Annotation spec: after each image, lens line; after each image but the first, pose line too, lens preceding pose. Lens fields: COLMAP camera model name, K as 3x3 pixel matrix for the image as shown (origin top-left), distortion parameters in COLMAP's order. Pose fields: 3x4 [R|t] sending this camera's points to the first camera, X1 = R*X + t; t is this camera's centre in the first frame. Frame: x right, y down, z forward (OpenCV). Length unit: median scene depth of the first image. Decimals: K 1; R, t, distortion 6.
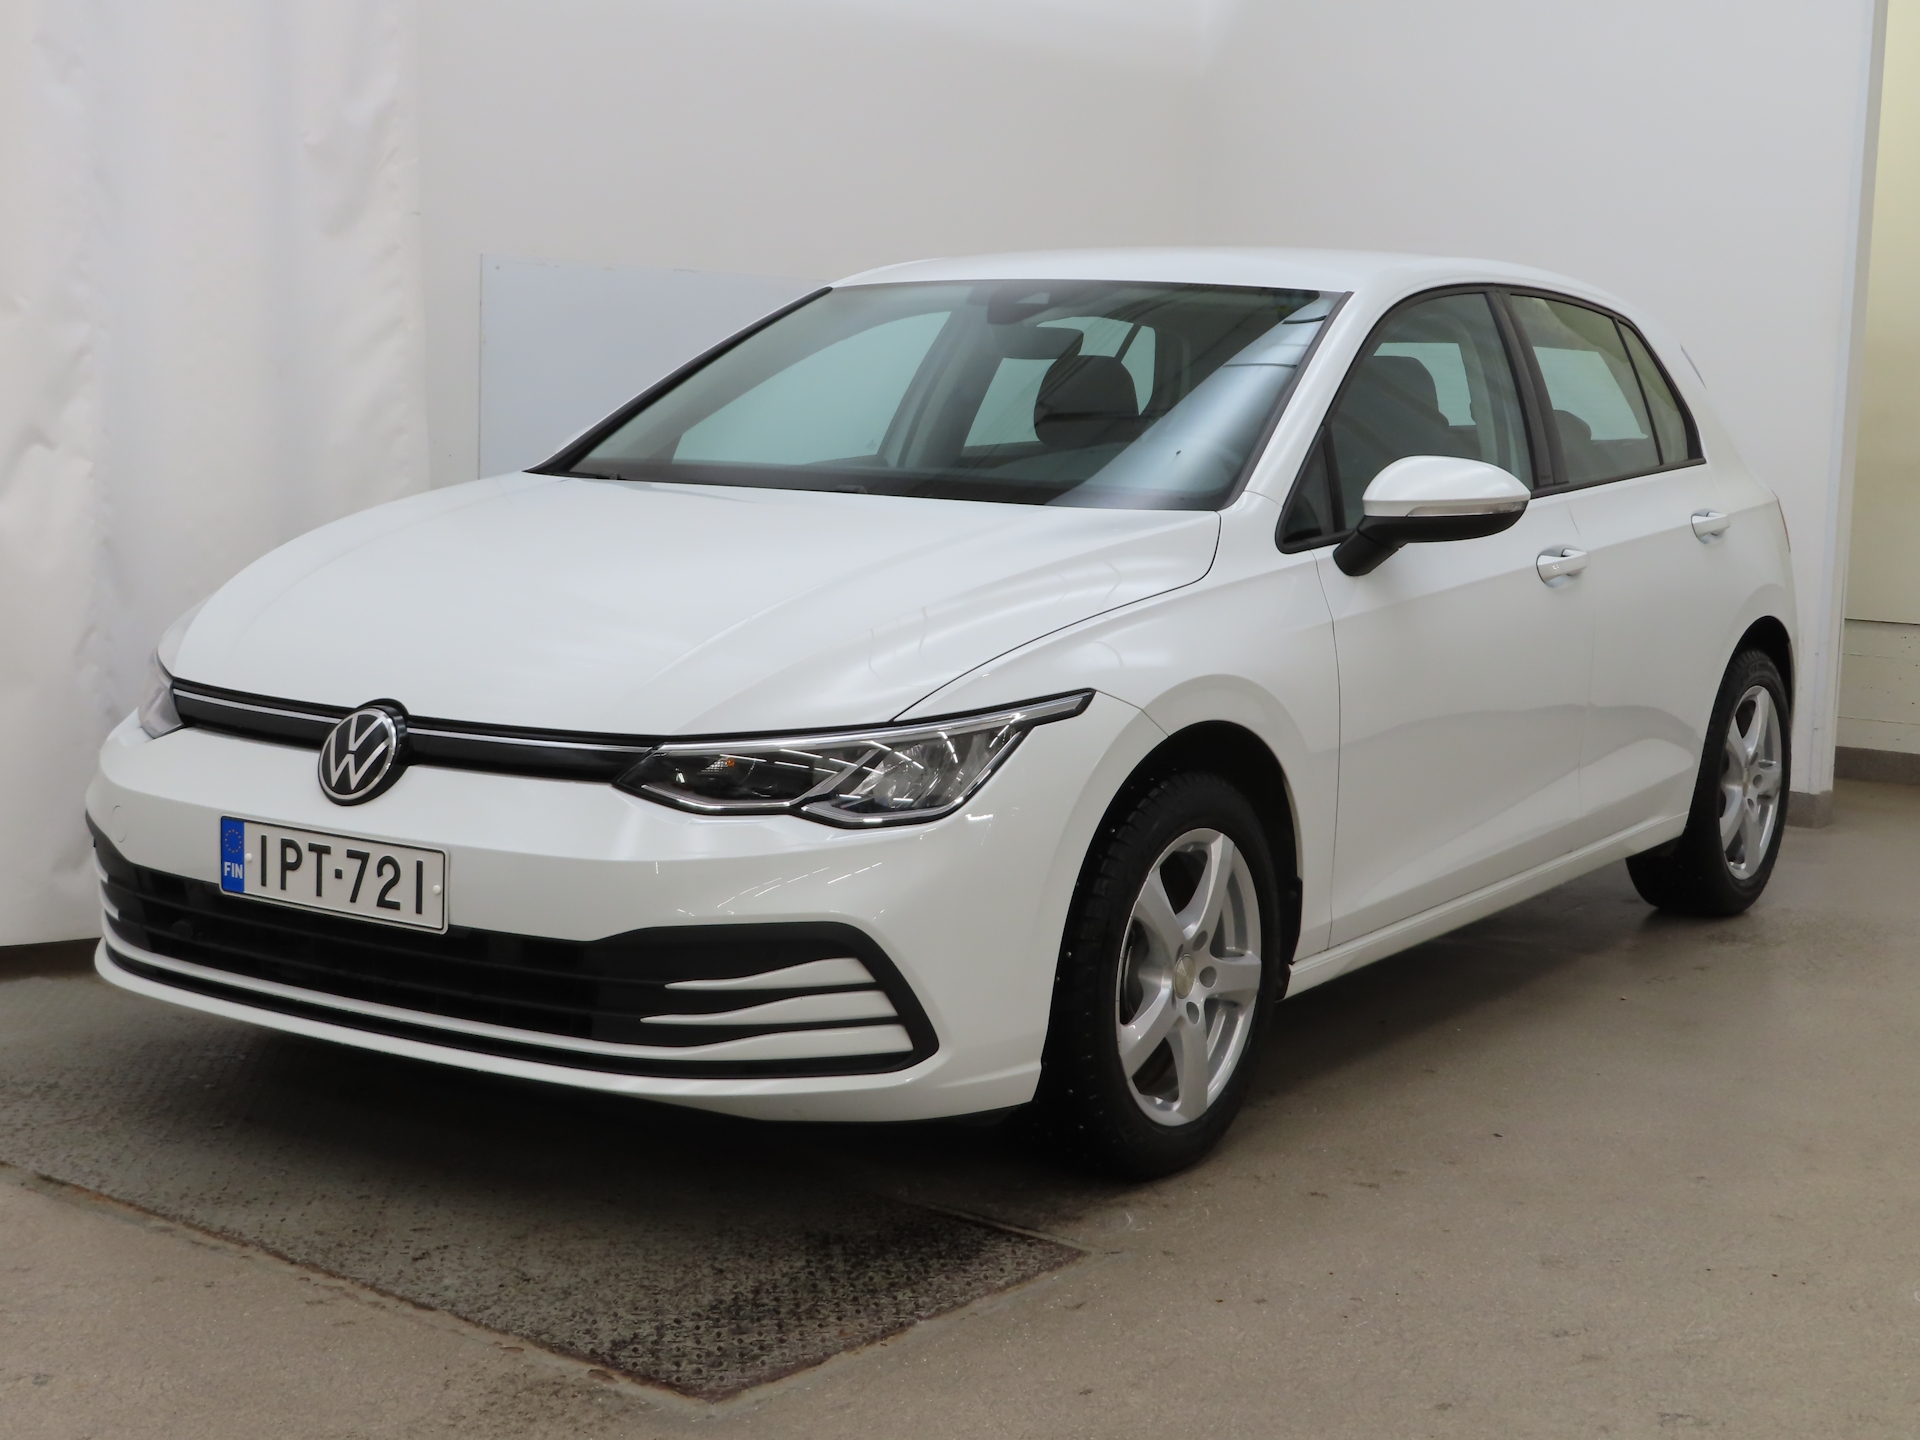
lens RADIAL K [[770.1, 0, 960.0], [0, 770.1, 720.0], [0, 0, 1]] dist [0.000022, -0.000010]
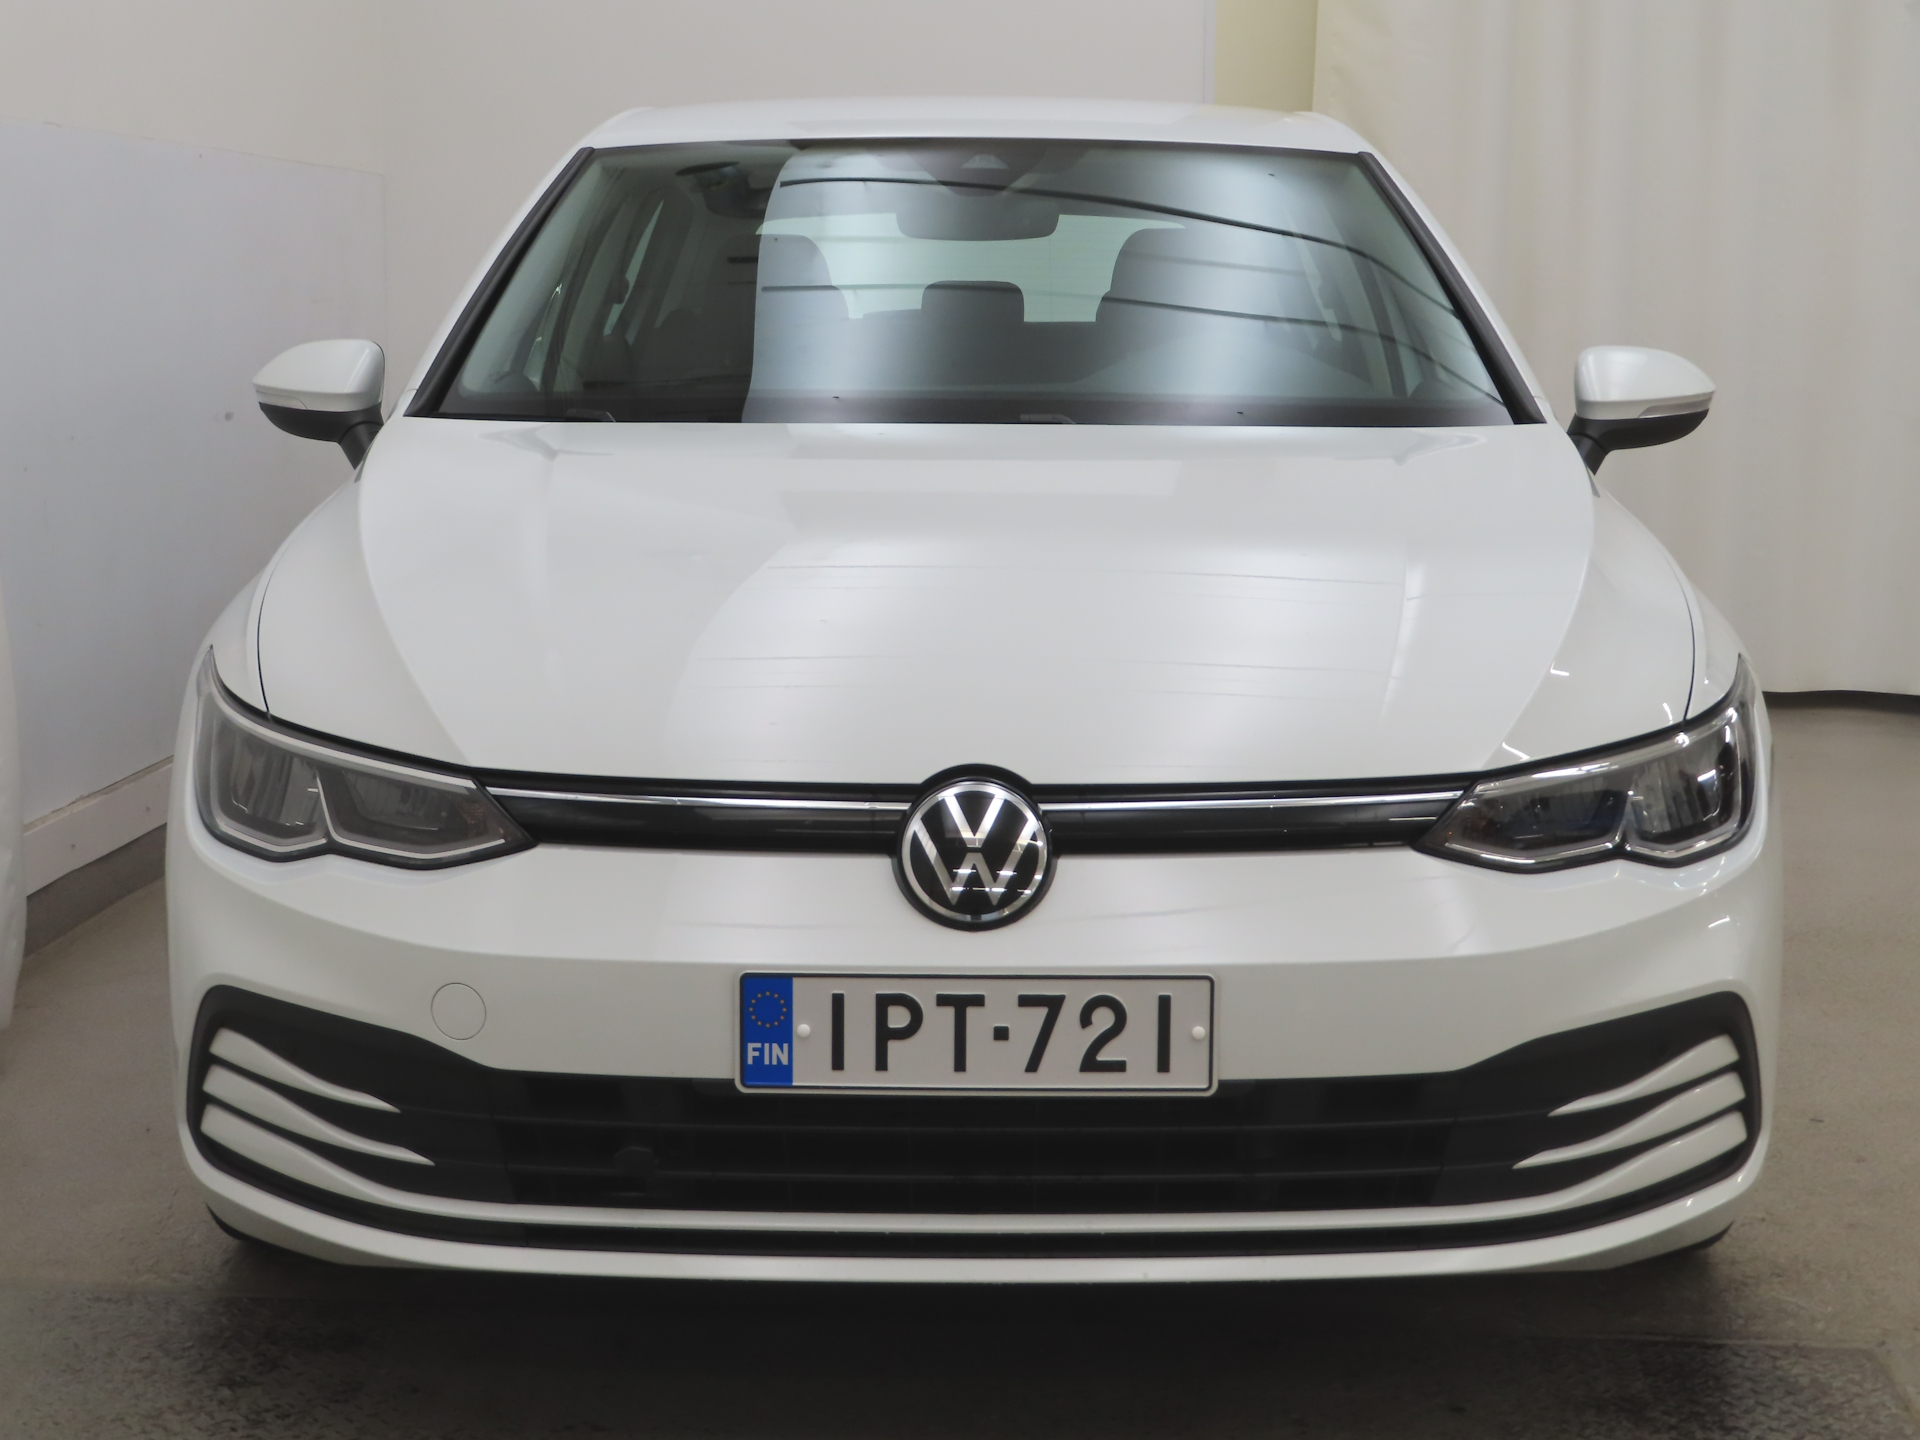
lens RADIAL K [[957.2, 0, 960.0], [0, 957.2, 720.0], [0, 0, 1]] dist [0.004613, 0.000181]
pose [[0.977481, -0.101017, 0.185276, -0.952186], [0.097199, 0.994825, 0.029600, -0.095077], [-0.187307, -0.010925, 0.982241, 0.196006]]
